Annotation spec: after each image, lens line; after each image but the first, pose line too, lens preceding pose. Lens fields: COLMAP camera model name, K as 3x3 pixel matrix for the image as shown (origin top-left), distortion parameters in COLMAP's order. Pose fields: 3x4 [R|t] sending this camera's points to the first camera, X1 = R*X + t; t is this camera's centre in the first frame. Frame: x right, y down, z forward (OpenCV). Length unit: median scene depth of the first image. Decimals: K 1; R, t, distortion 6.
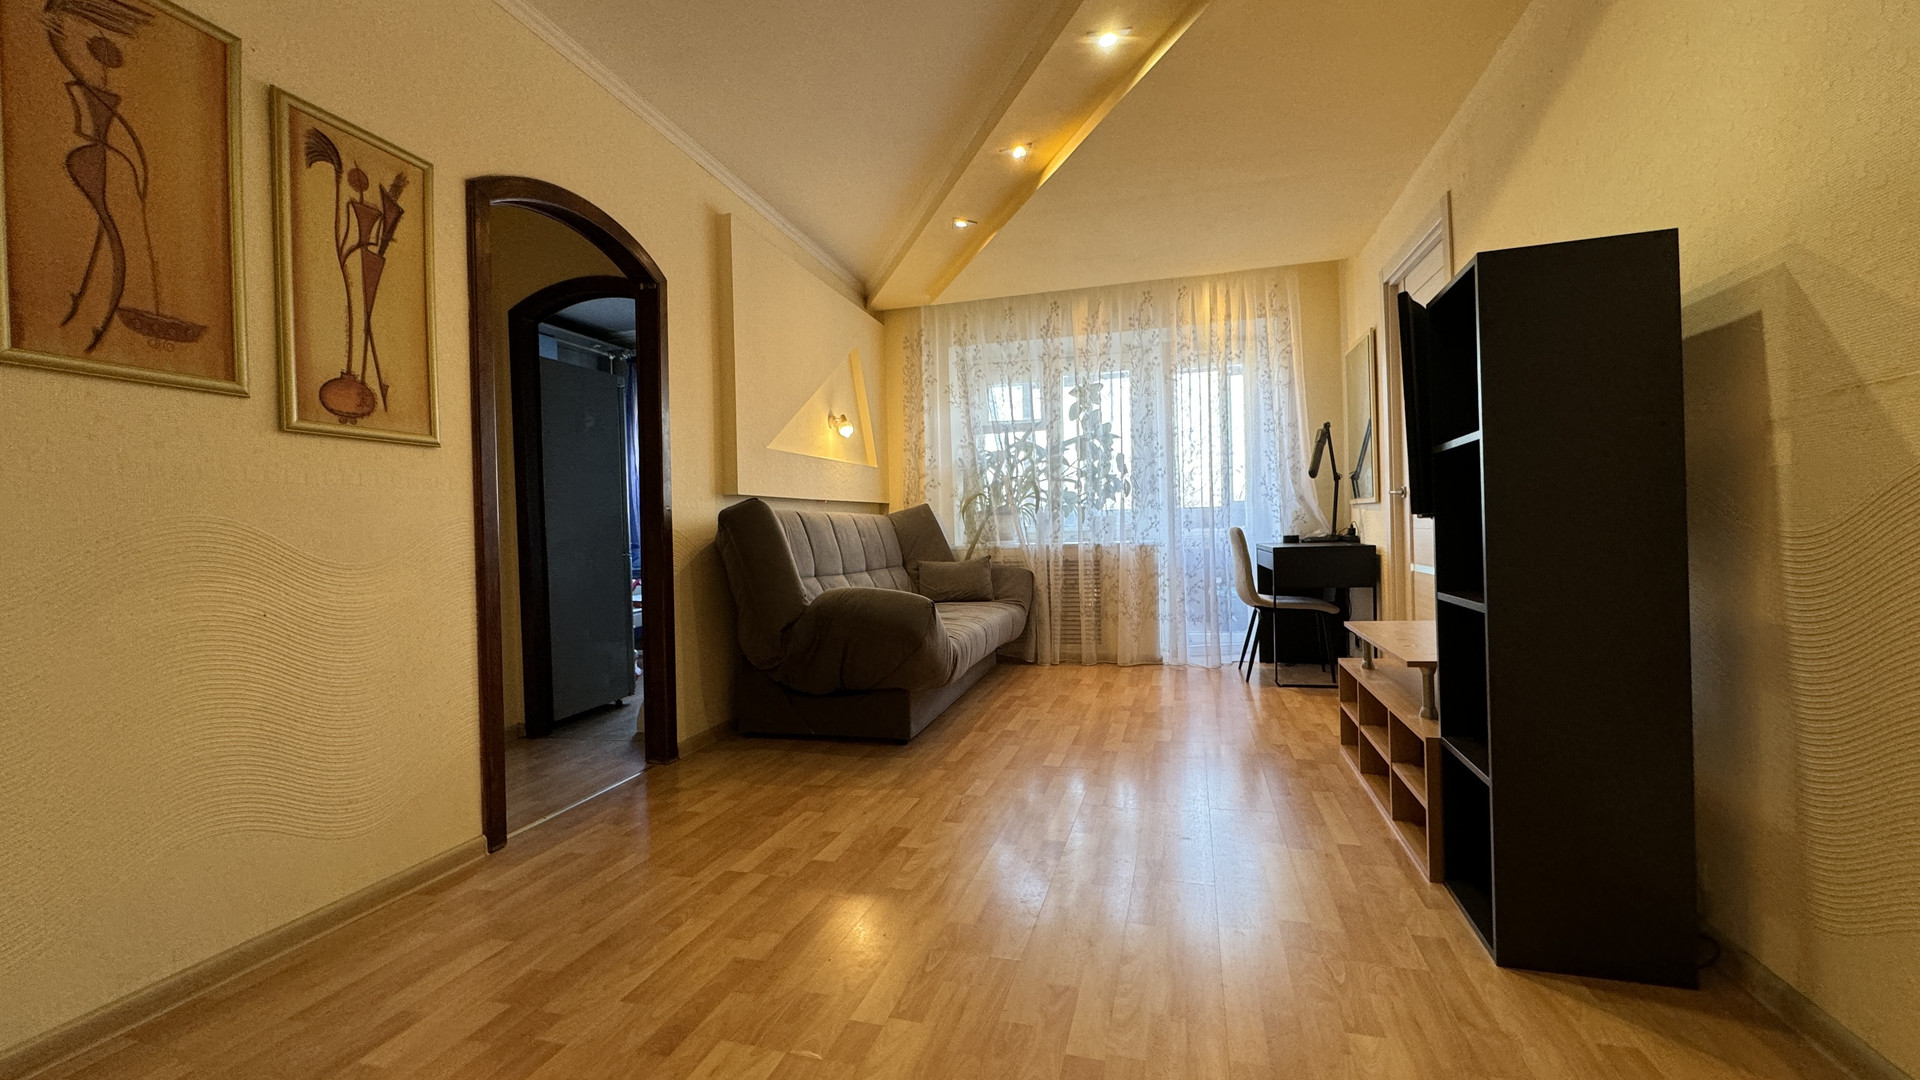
lens RADIAL K [[764.3, 0, 956.5], [0, 764.3, 540.1], [0, 0, 1]] dist [-0.002738, 0.000363]
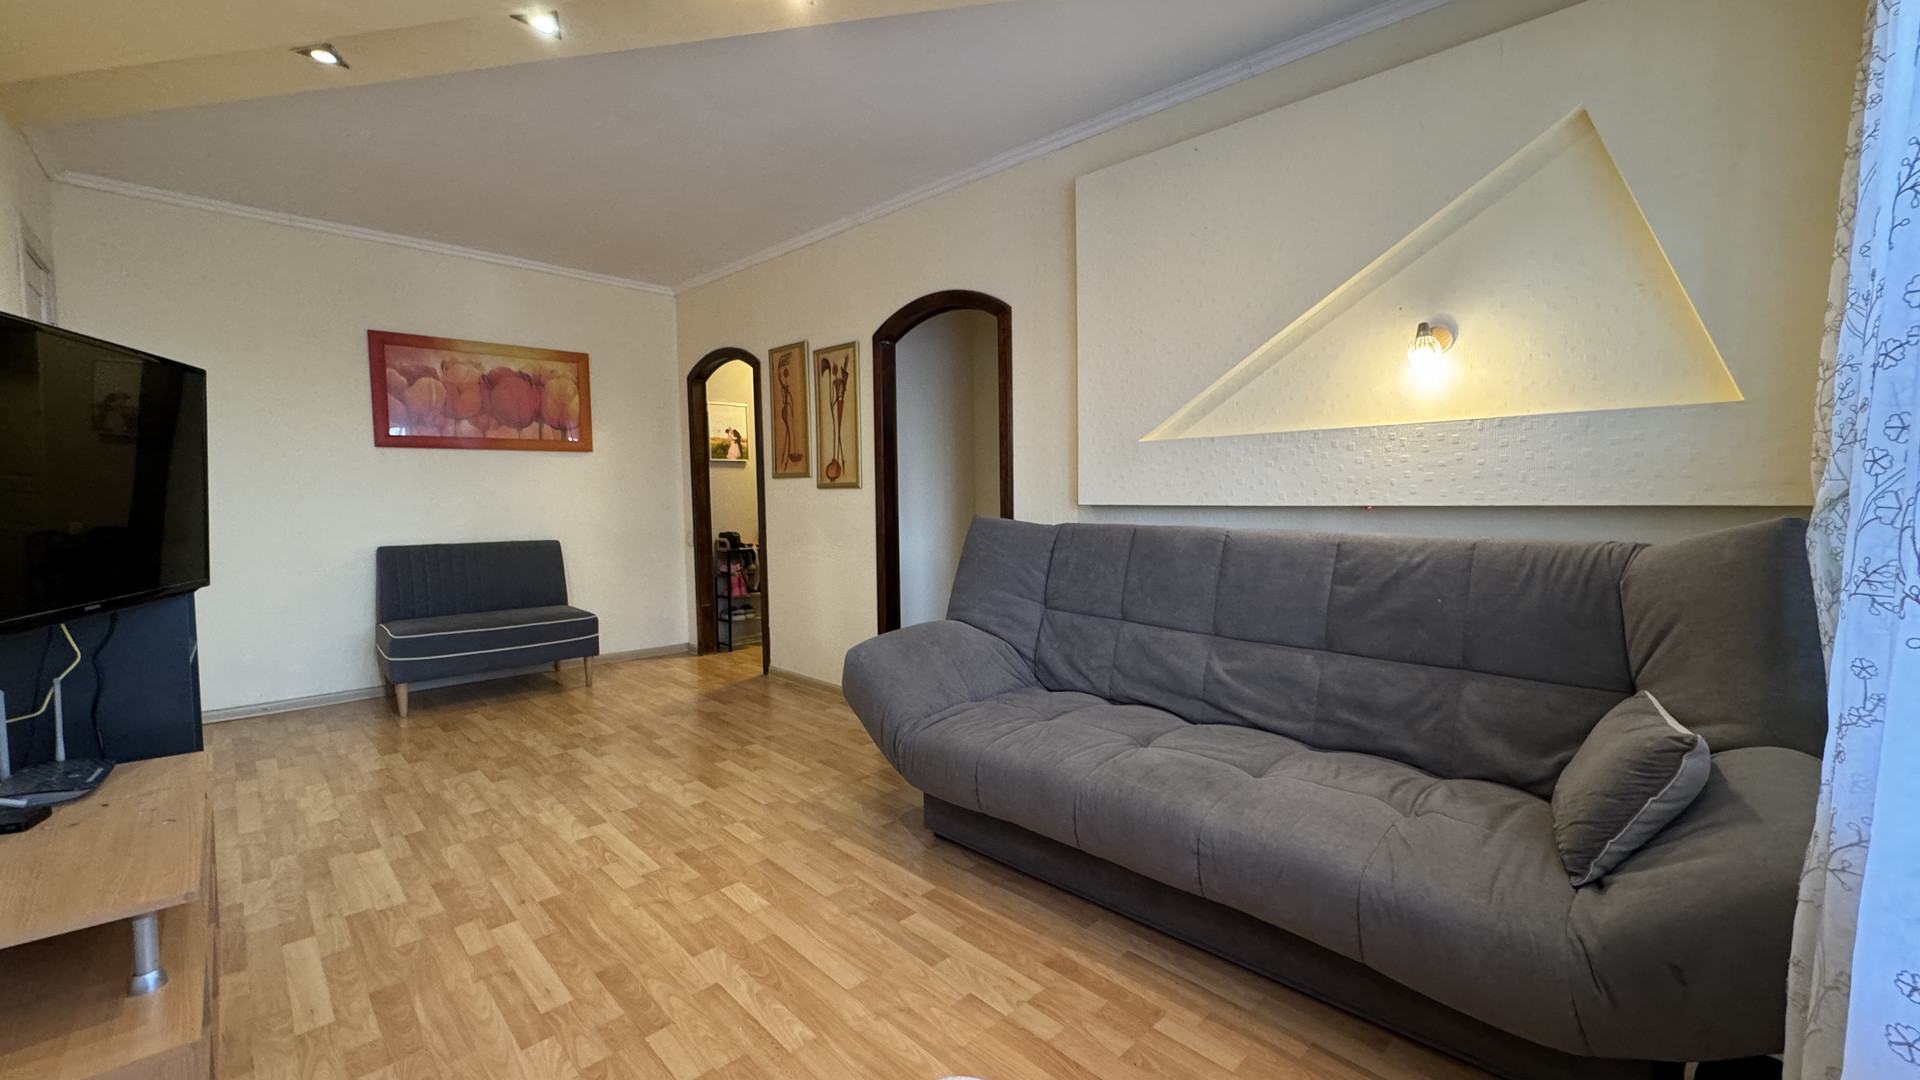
lens RADIAL K [[764.3, 0, 956.5], [0, 764.3, 540.1], [0, 0, 1]] dist [-0.002738, 0.000363]
pose [[-0.485685, 0.084884, -0.870003, 1.006160], [0.006893, 0.995615, 0.093292, -0.187707], [0.874107, 0.039314, -0.484141, 2.398428]]
